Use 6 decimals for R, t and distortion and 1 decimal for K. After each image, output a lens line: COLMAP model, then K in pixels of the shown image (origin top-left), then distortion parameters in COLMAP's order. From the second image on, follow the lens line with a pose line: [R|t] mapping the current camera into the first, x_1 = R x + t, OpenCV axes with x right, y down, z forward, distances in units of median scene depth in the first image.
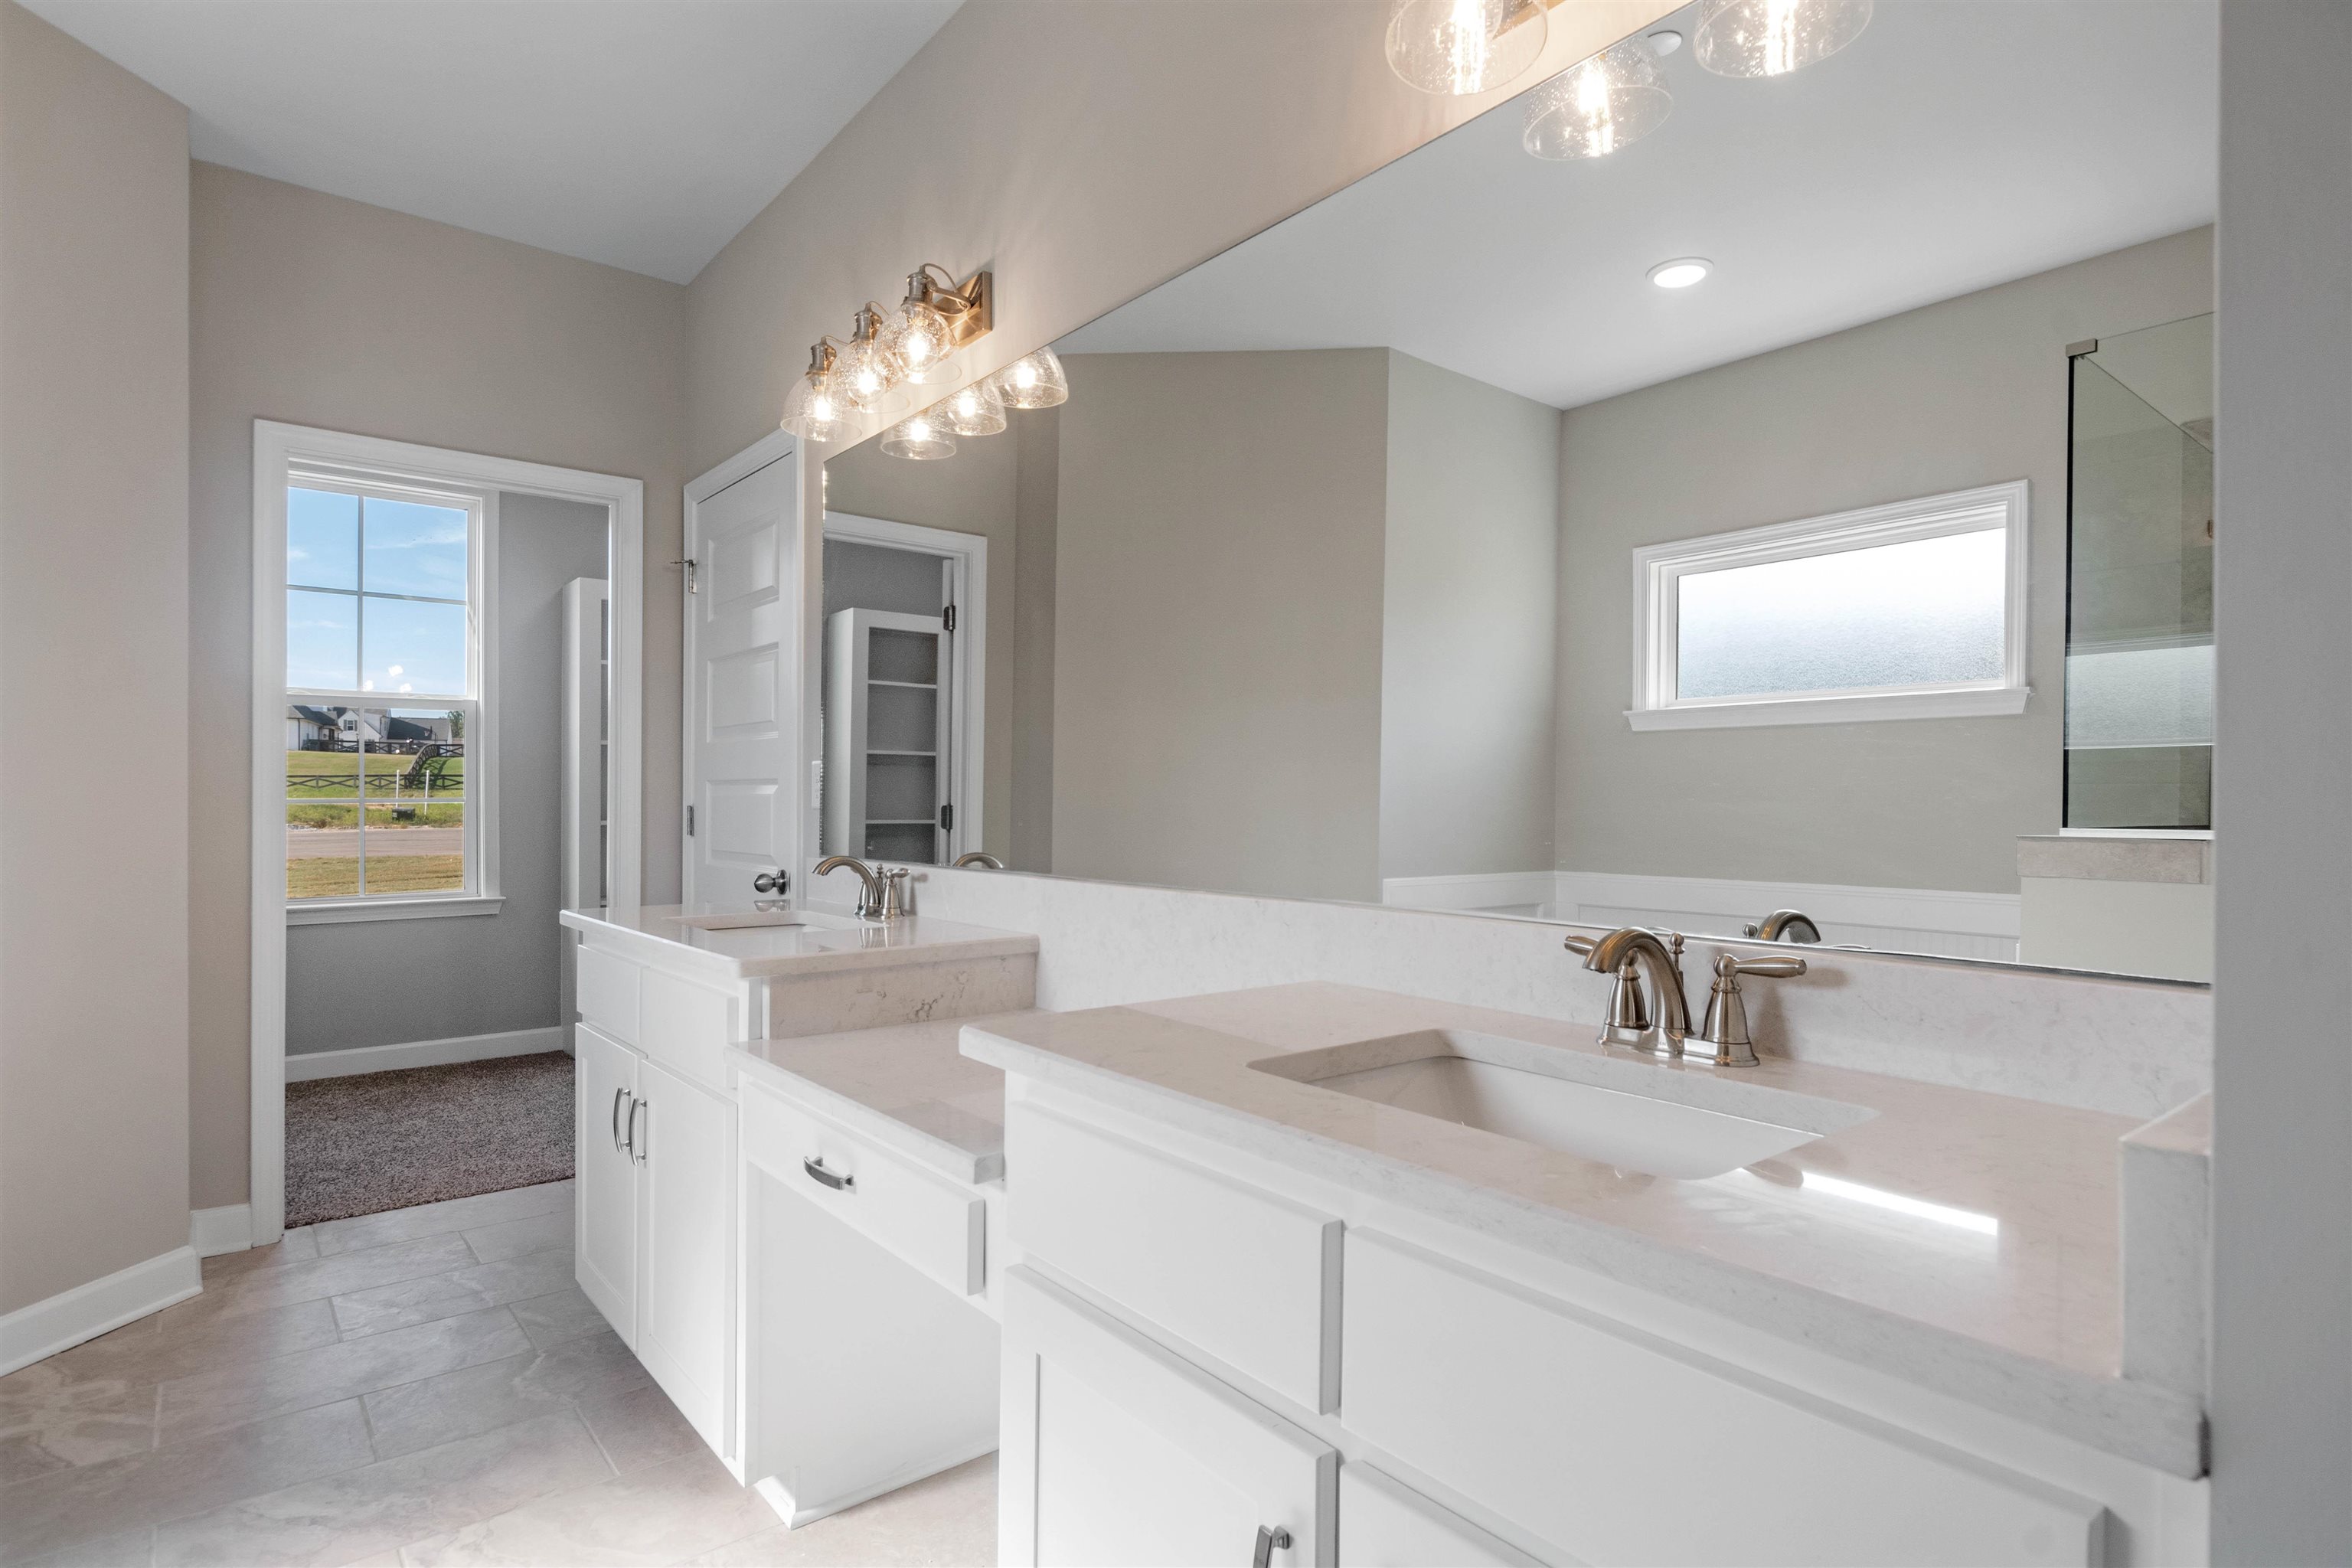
lens RADIAL K [[1213.9, 0, 1182.6], [0, 1213.9, 788.8], [0, 0, 1]] dist [0.010323, -0.006668]
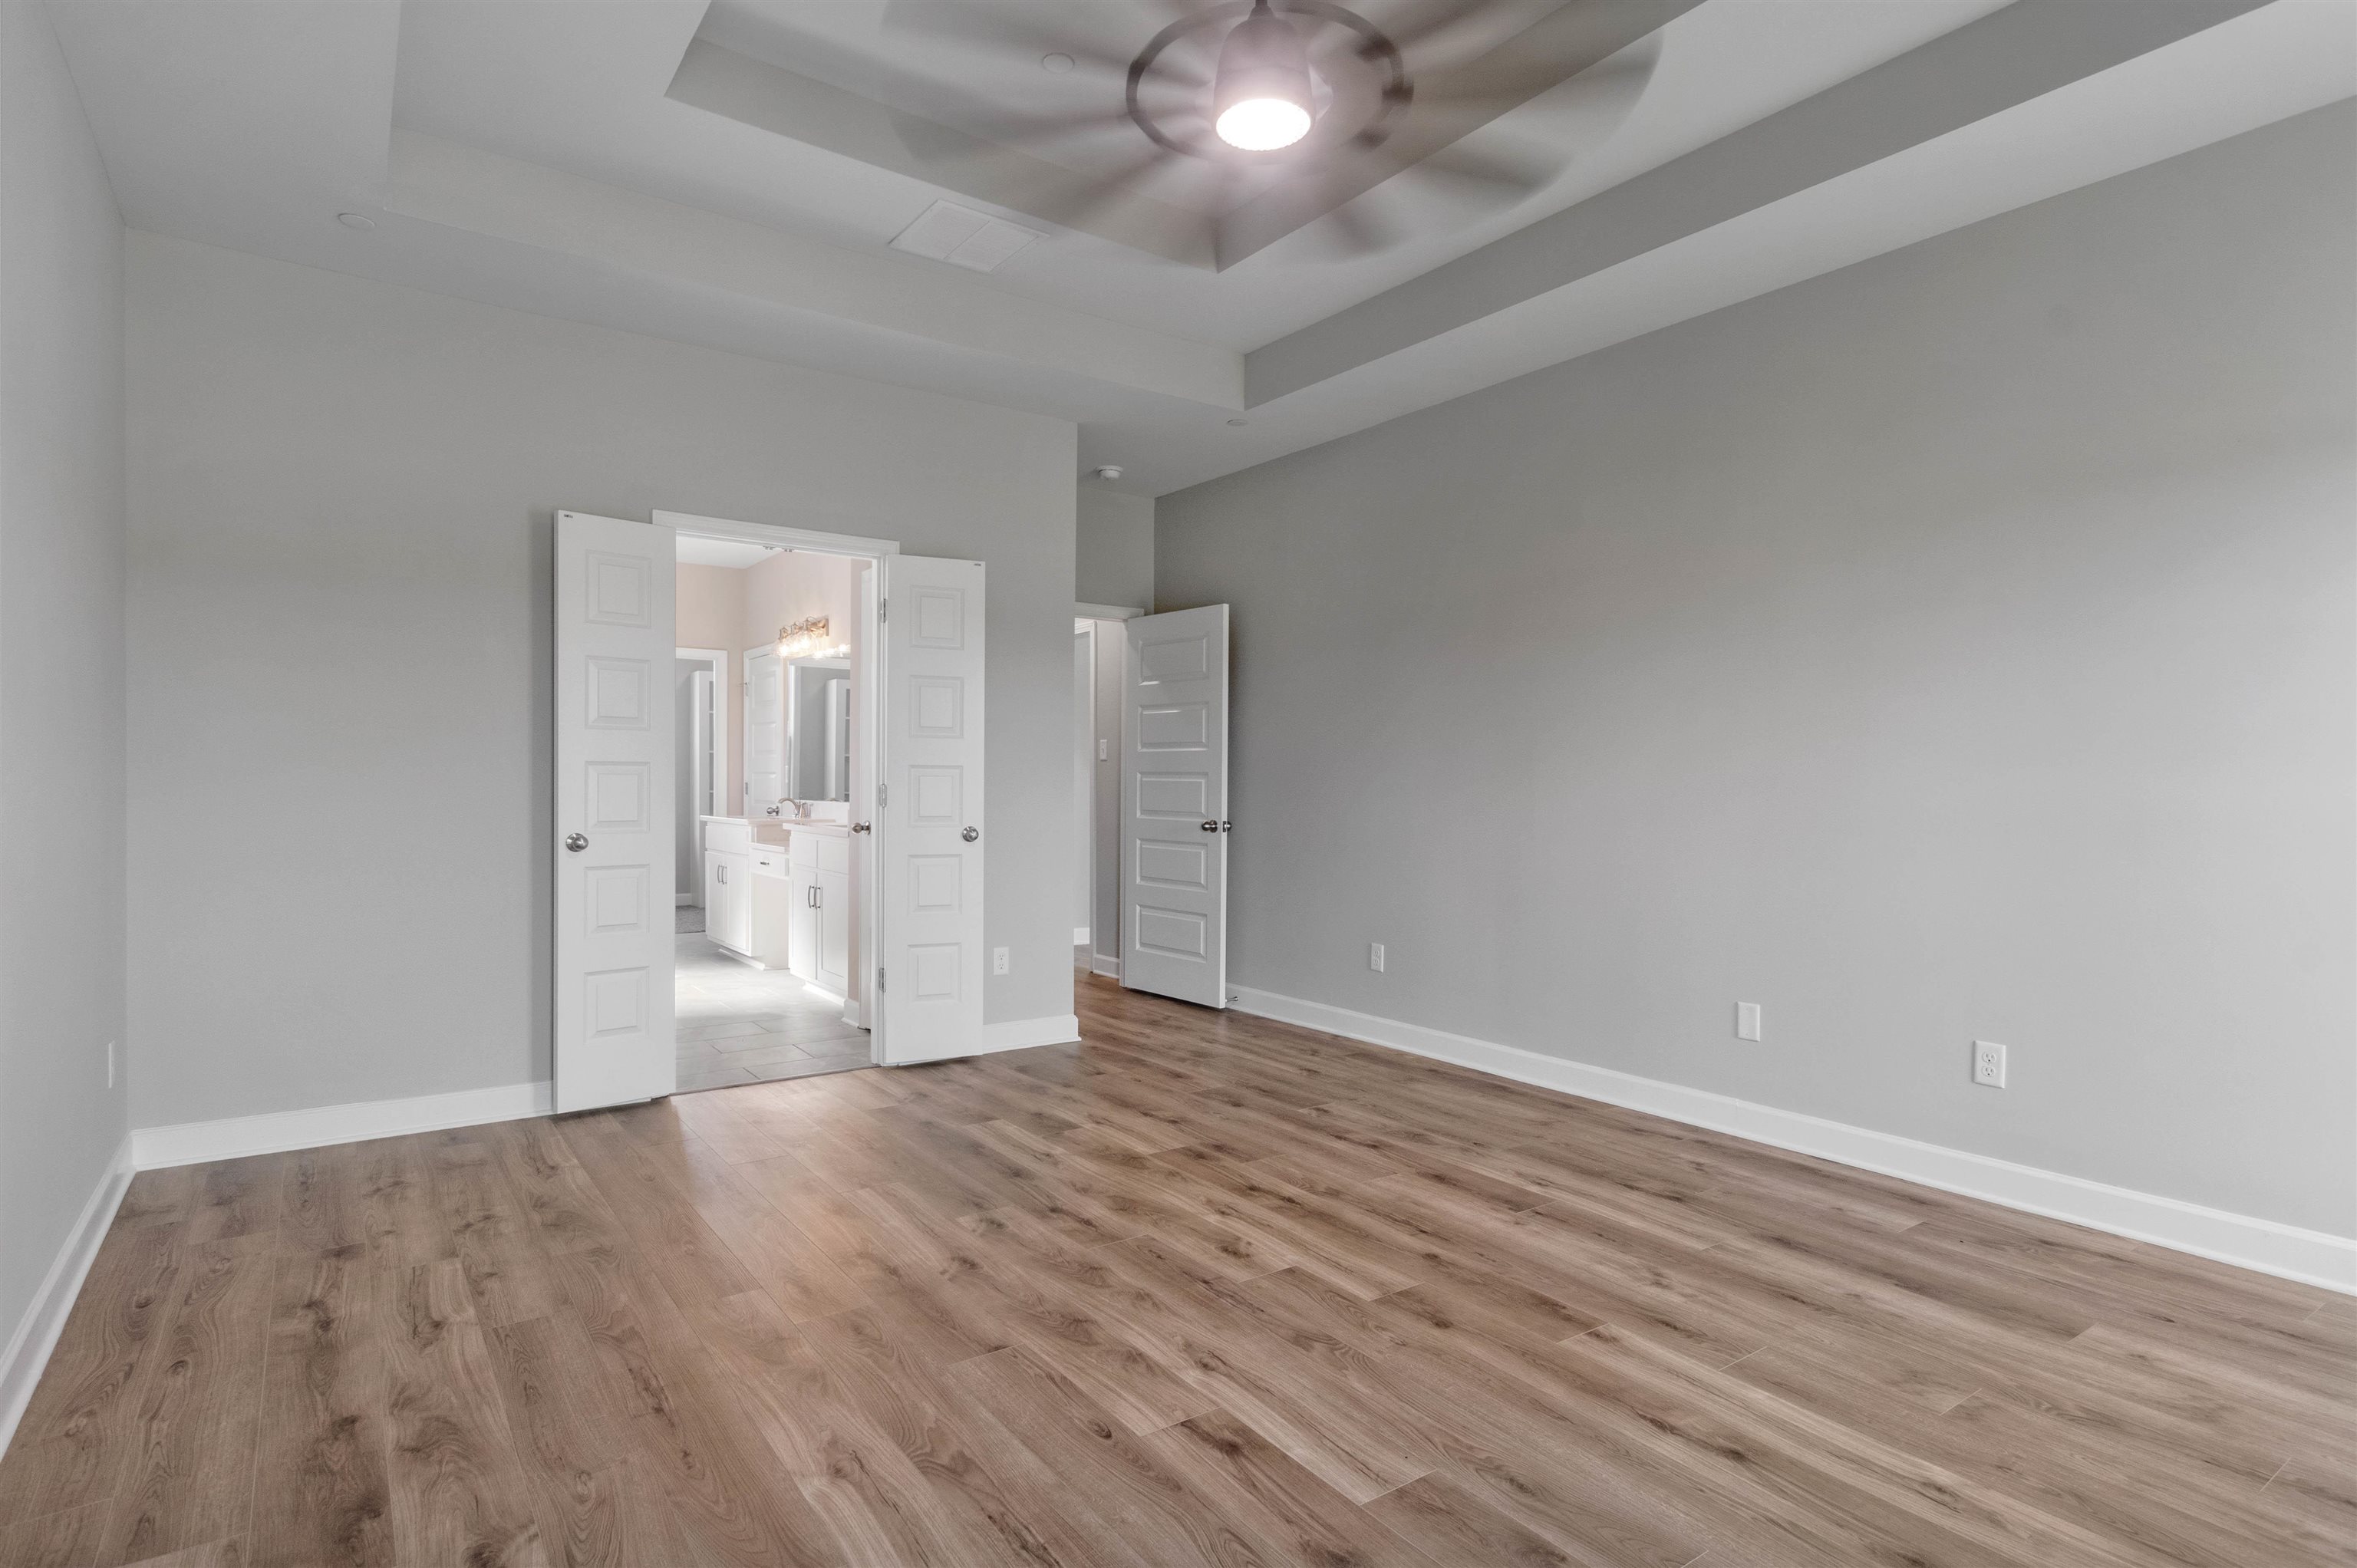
lens RADIAL K [[1216.3, 0, 1185.1], [0, 1216.3, 788.8], [0, 0, 1]] dist [0.010323, -0.006668]
pose [[0.997719, 0.007989, -0.067029, 0.851104], [-0.007351, 0.999925, 0.009760, -0.003201], [0.067102, -0.009245, 0.997703, -1.837733]]
